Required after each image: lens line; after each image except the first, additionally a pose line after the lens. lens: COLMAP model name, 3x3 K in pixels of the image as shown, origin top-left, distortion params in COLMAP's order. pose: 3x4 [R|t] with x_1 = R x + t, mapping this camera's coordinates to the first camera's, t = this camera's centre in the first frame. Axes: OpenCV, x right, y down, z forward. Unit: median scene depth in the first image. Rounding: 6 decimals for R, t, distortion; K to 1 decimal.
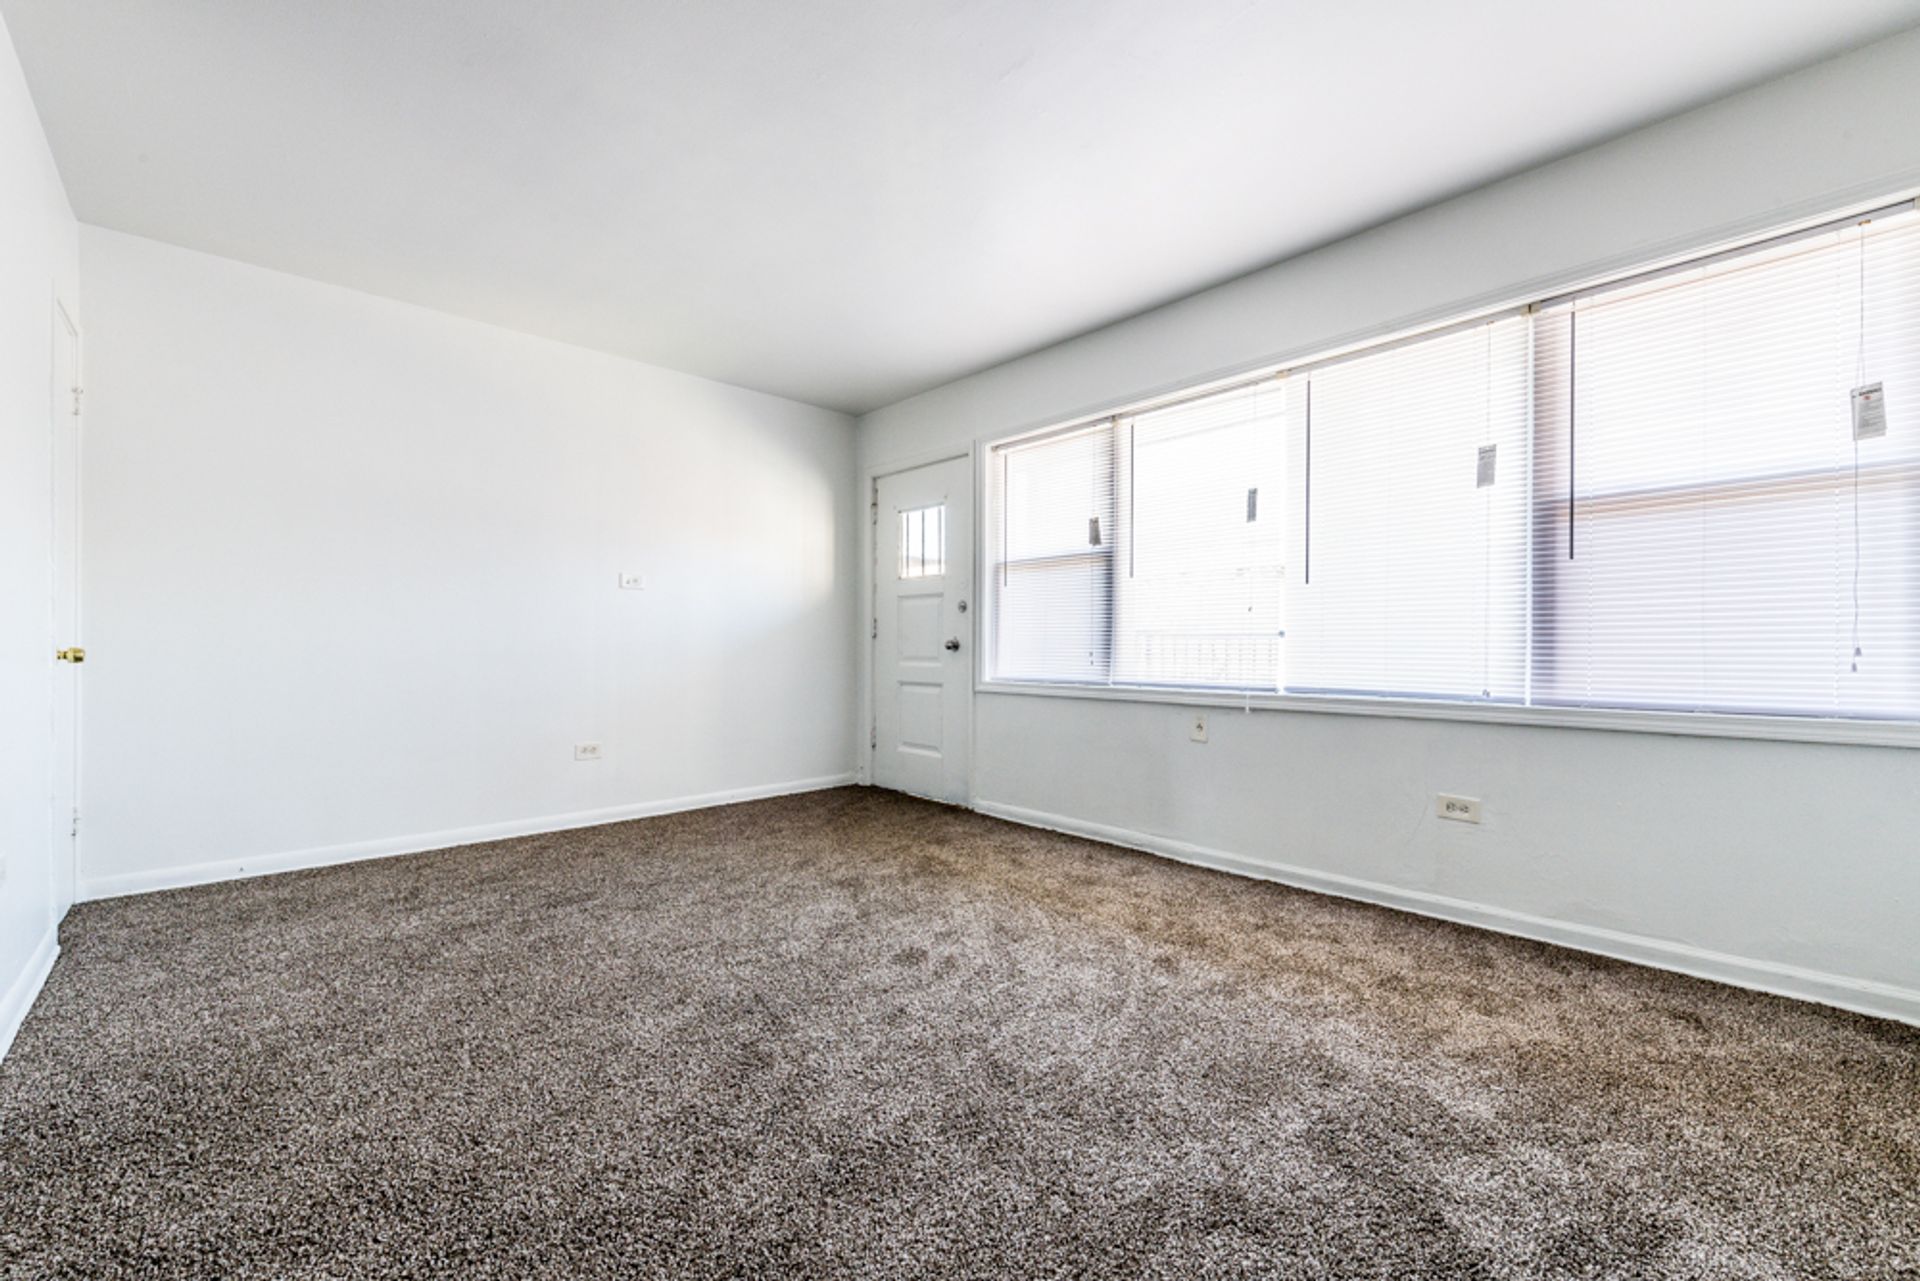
lens RADIAL K [[751.8, 0, 1030.1], [0, 751.8, 648.4], [0, 0, 1]] dist [0.001206, -0.000319]
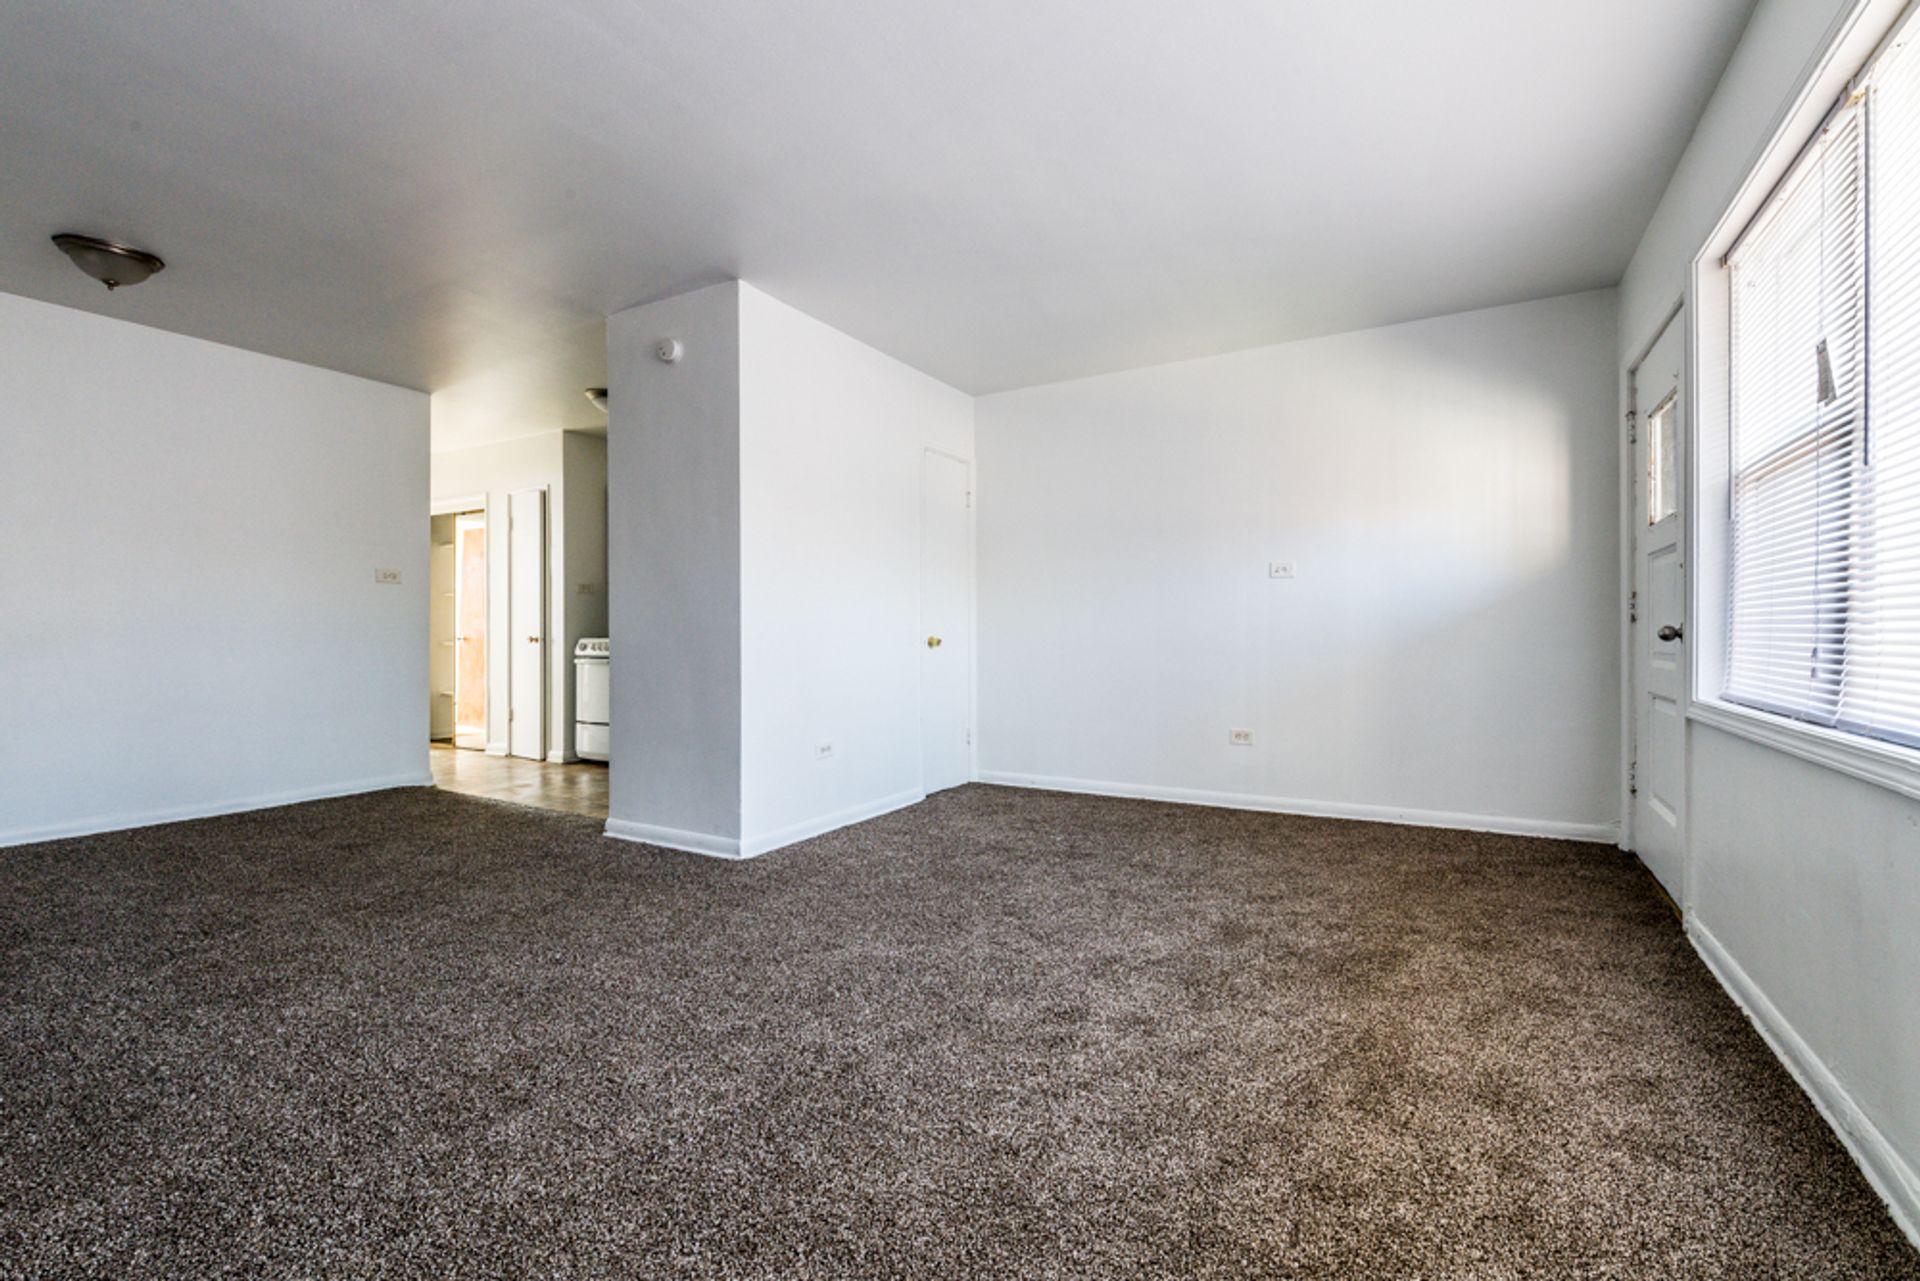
lens RADIAL K [[755.5, 0, 960.0], [0, 755.5, 640.5], [0, 0, 1]] dist [0.002517, -0.000755]
pose [[0.284965, 0.003891, -0.958530, 0.354887], [0.002399, 0.999986, 0.004772, -0.003670], [0.958535, -0.003660, 0.284951, 0.384706]]
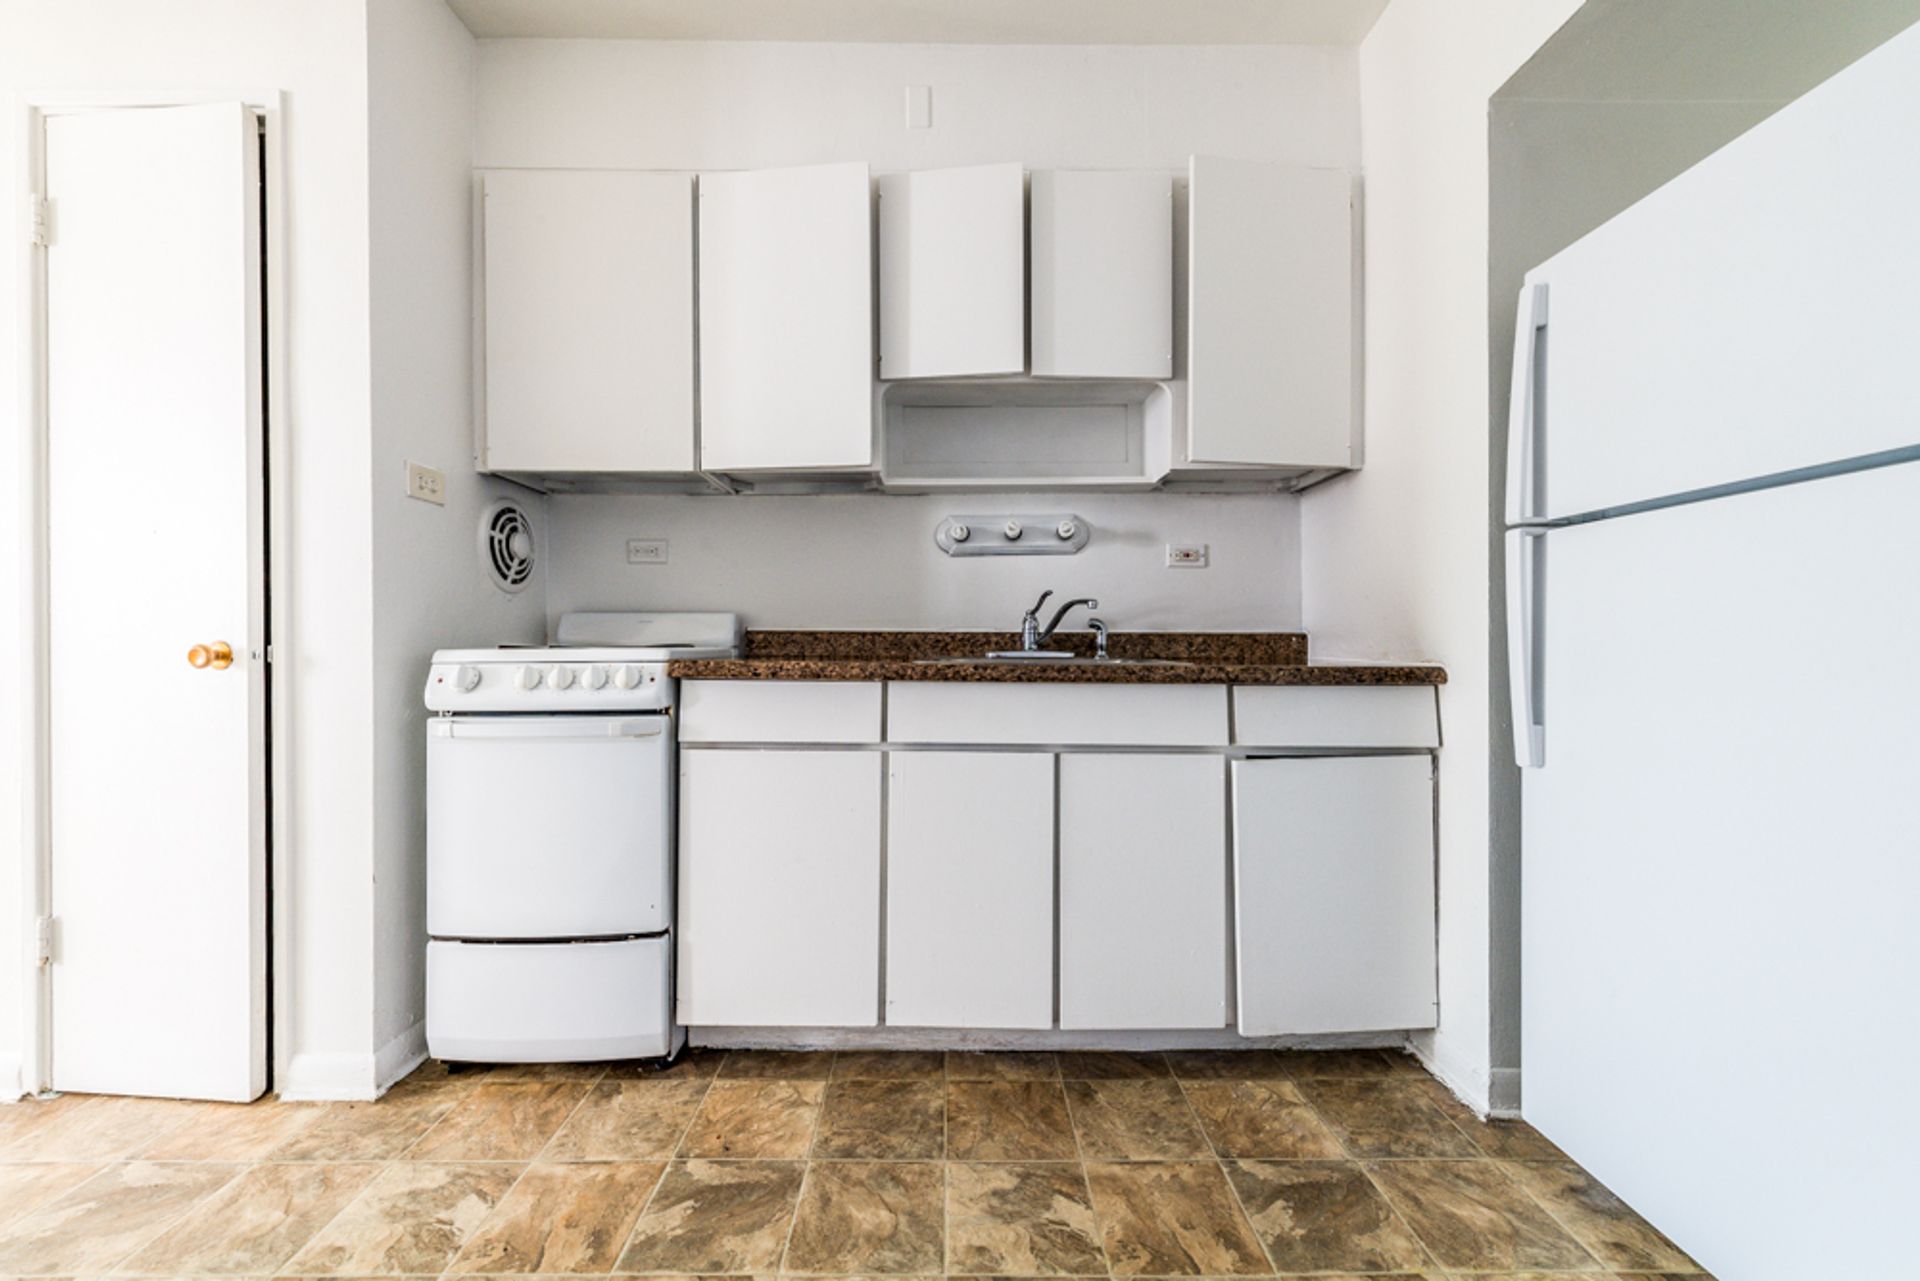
lens RADIAL K [[755.5, 0, 960.0], [0, 755.5, 640.5], [0, 0, 1]] dist [0.002517, -0.000755]
pose [[0.717889, -0.006614, -0.696126, -0.918526], [0.007611, 0.999970, -0.001651, -0.004808], [0.696116, -0.004113, 0.717917, -0.067403]]
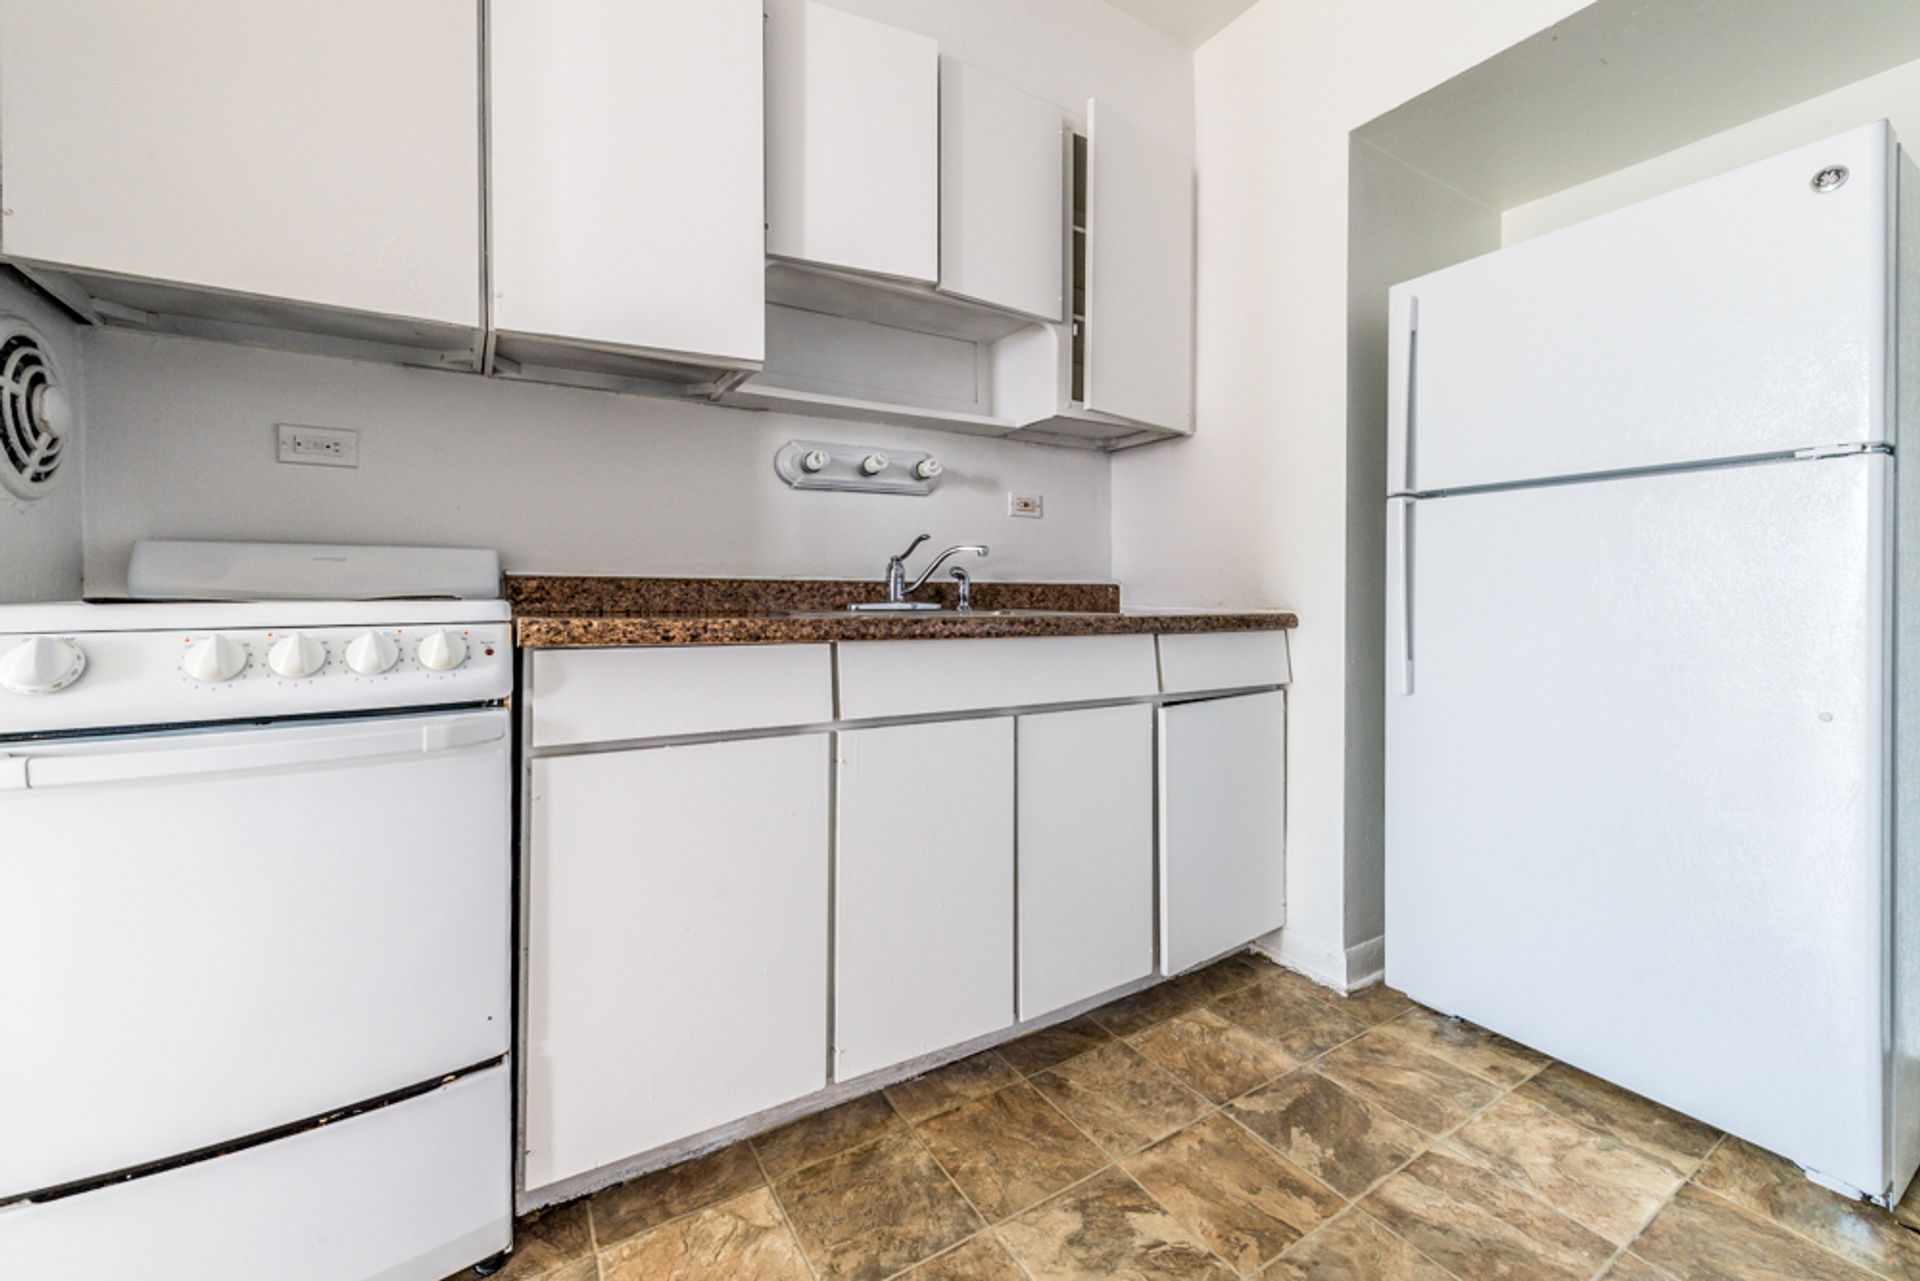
lens RADIAL K [[753.0, 0, 952.2], [0, 753.0, 596.4], [0, 0, 1]] dist [0.002773, -0.000347]
pose [[0.973754, -0.004439, -0.227558, -1.148862], [0.006450, 0.999946, 0.008096, -0.005295], [0.227510, -0.009351, 0.973731, -0.105322]]
